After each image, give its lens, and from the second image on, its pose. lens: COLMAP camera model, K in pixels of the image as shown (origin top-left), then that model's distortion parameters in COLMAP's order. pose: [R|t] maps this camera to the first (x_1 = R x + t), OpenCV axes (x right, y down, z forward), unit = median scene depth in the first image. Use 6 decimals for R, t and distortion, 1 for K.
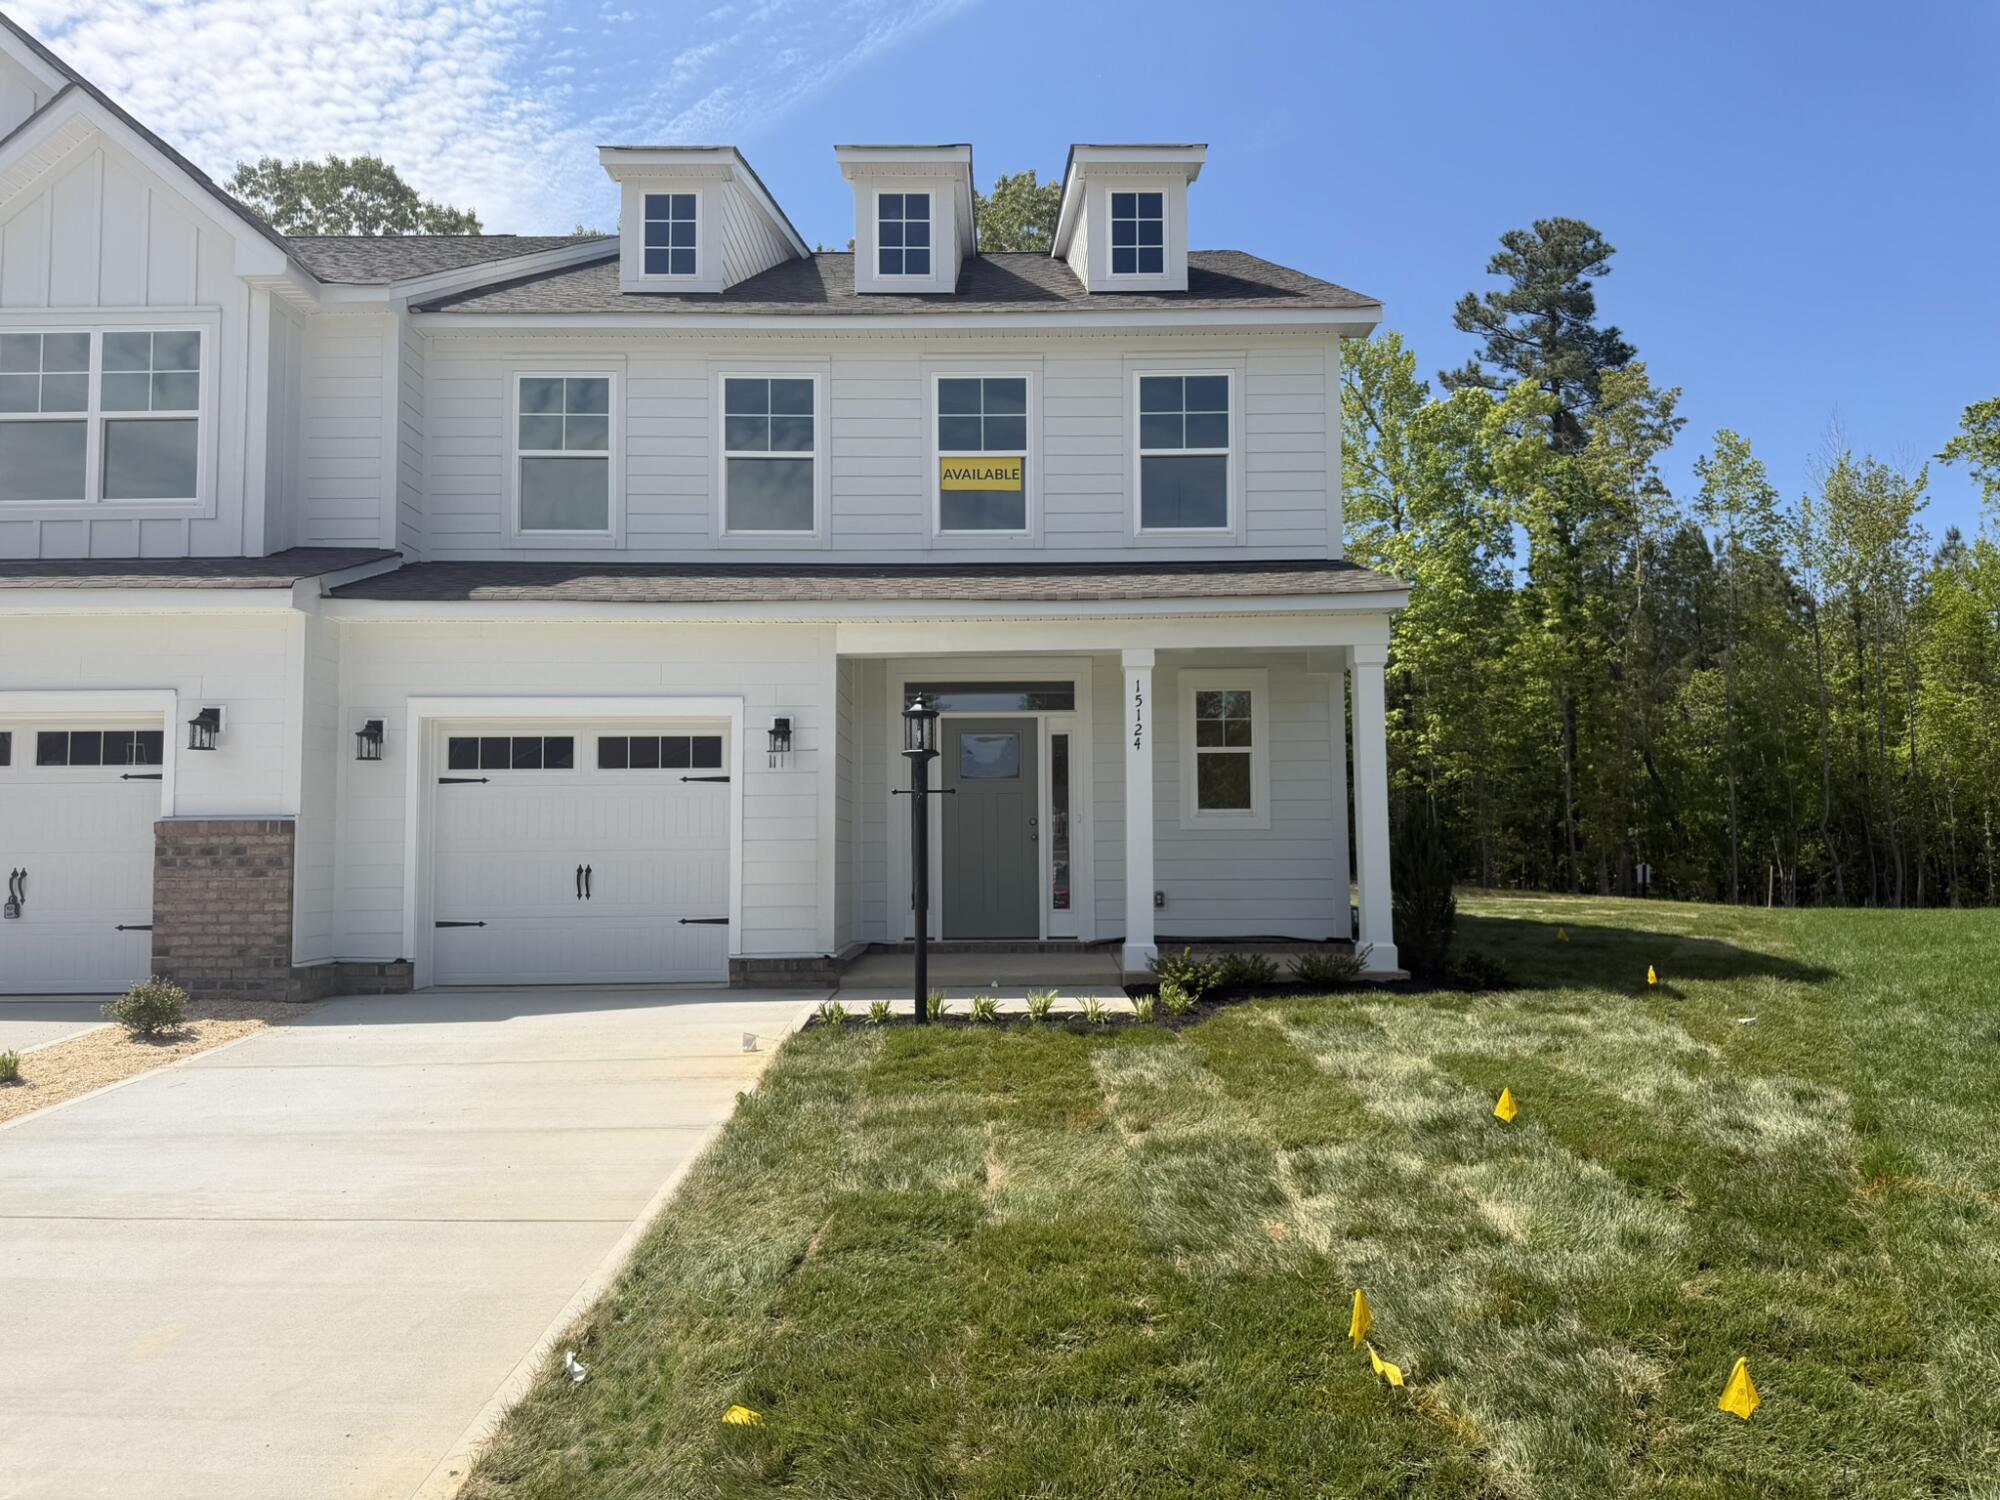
lens RADIAL K [[1416.1, 0, 996.0], [0, 1416.1, 770.1], [0, 0, 1]] dist [0.041691, -0.035583]
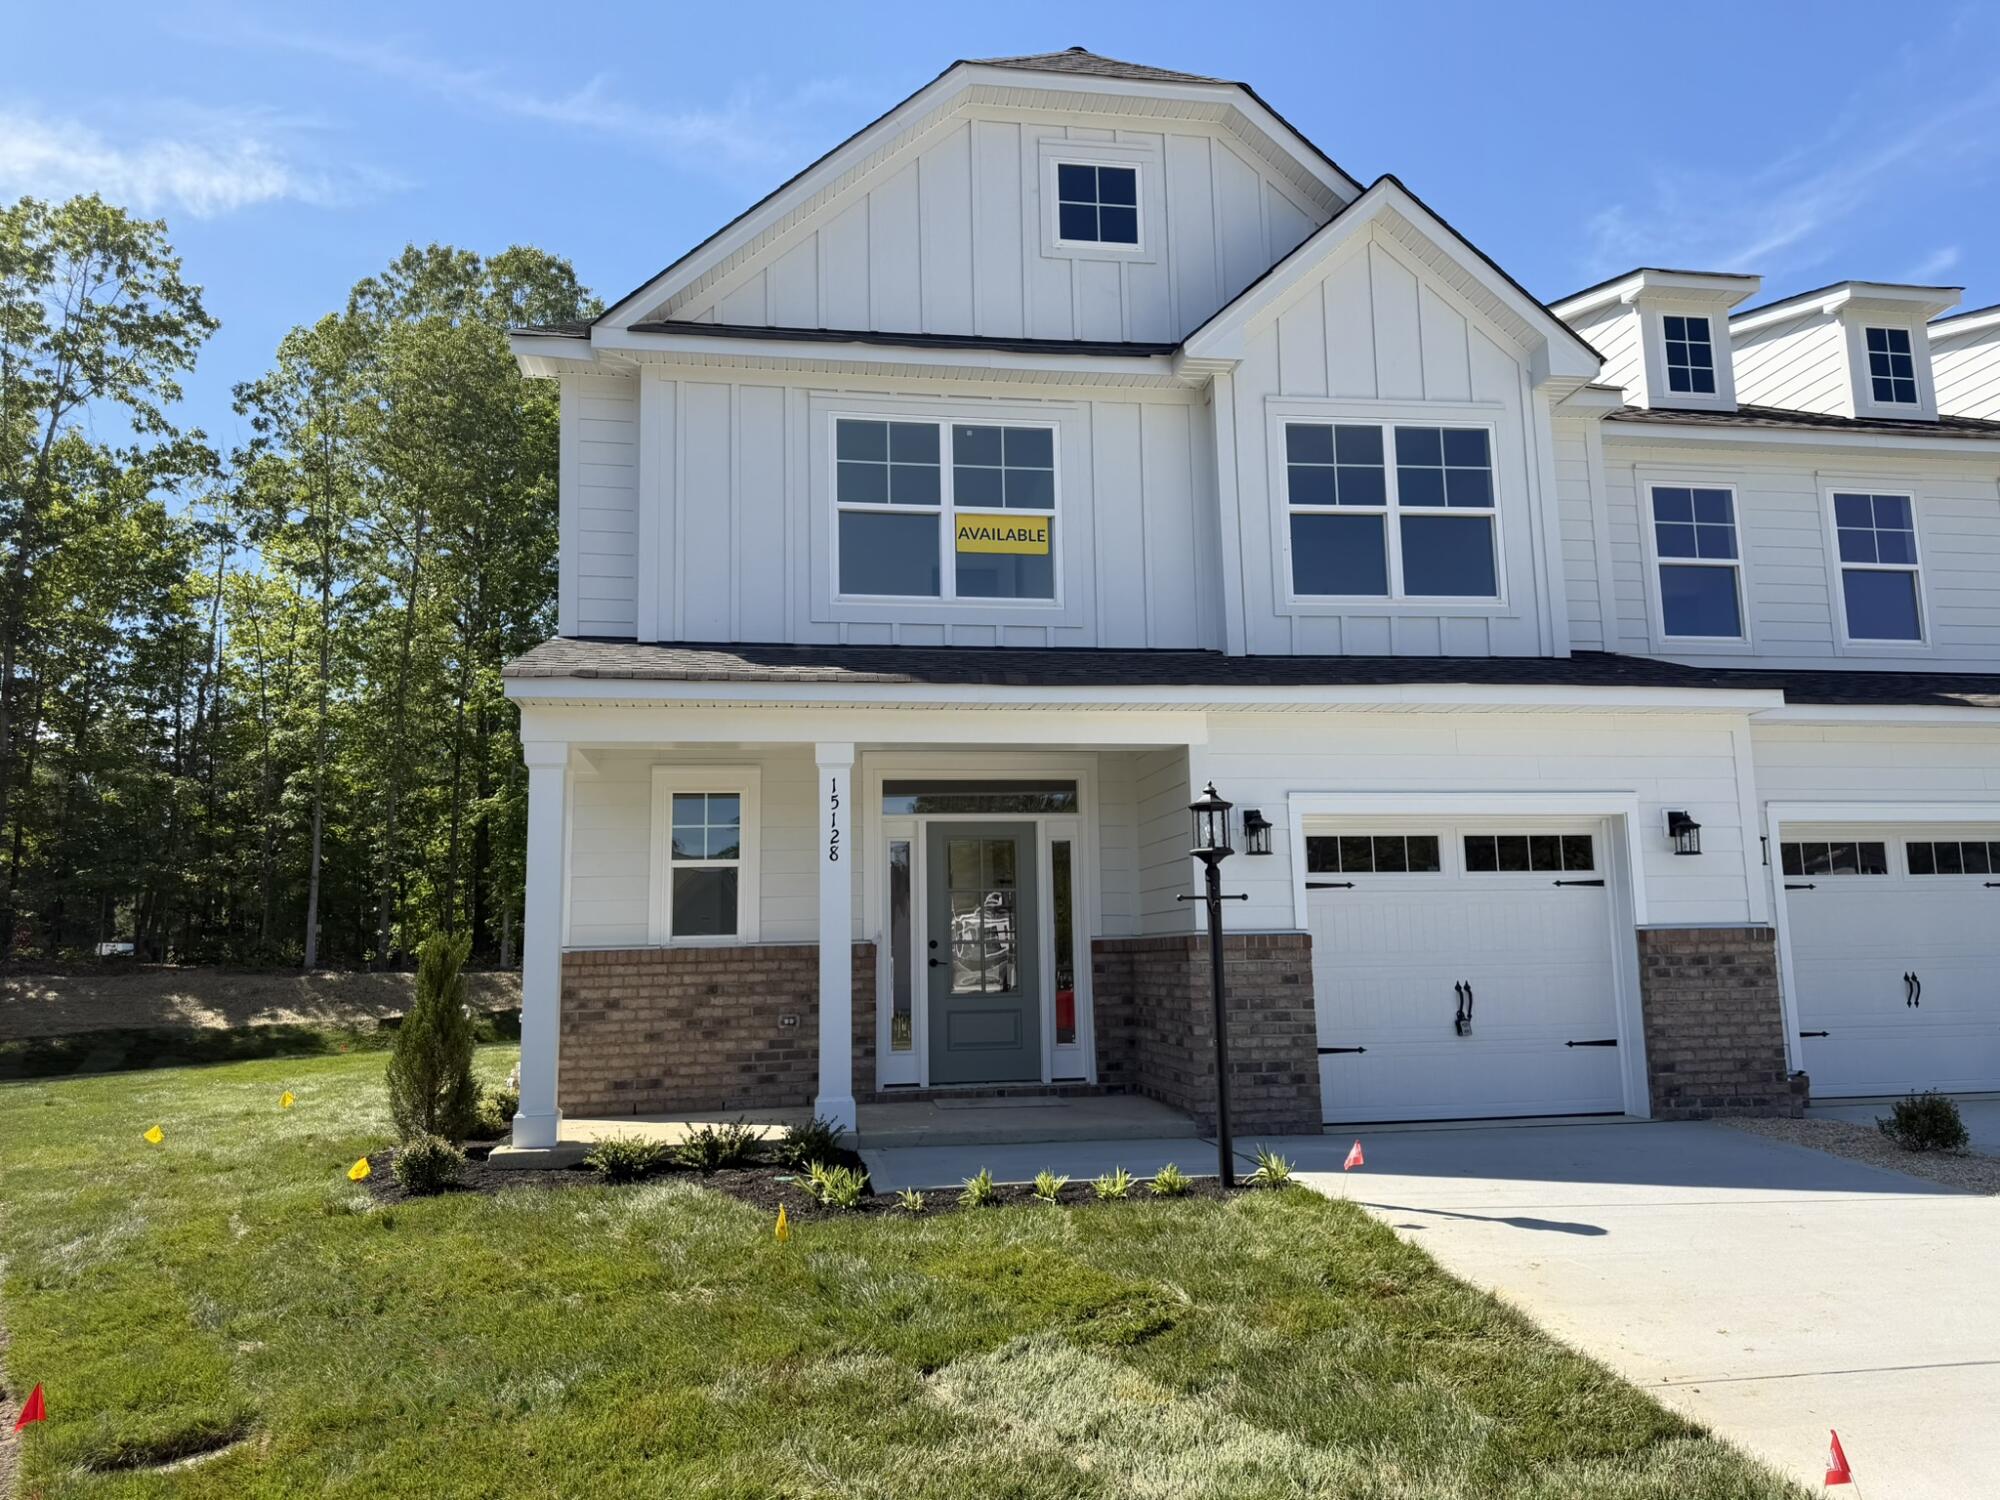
lens RADIAL K [[1416.1, 0, 1002.3], [0, 1416.1, 755.7], [0, 0, 1]] dist [0.041691, -0.035583]
pose [[0.987254, 0.009354, 0.158874, -1.167897], [0.002983, 0.997009, -0.077234, -0.007824], [-0.159122, 0.076723, 0.984273, 0.117906]]
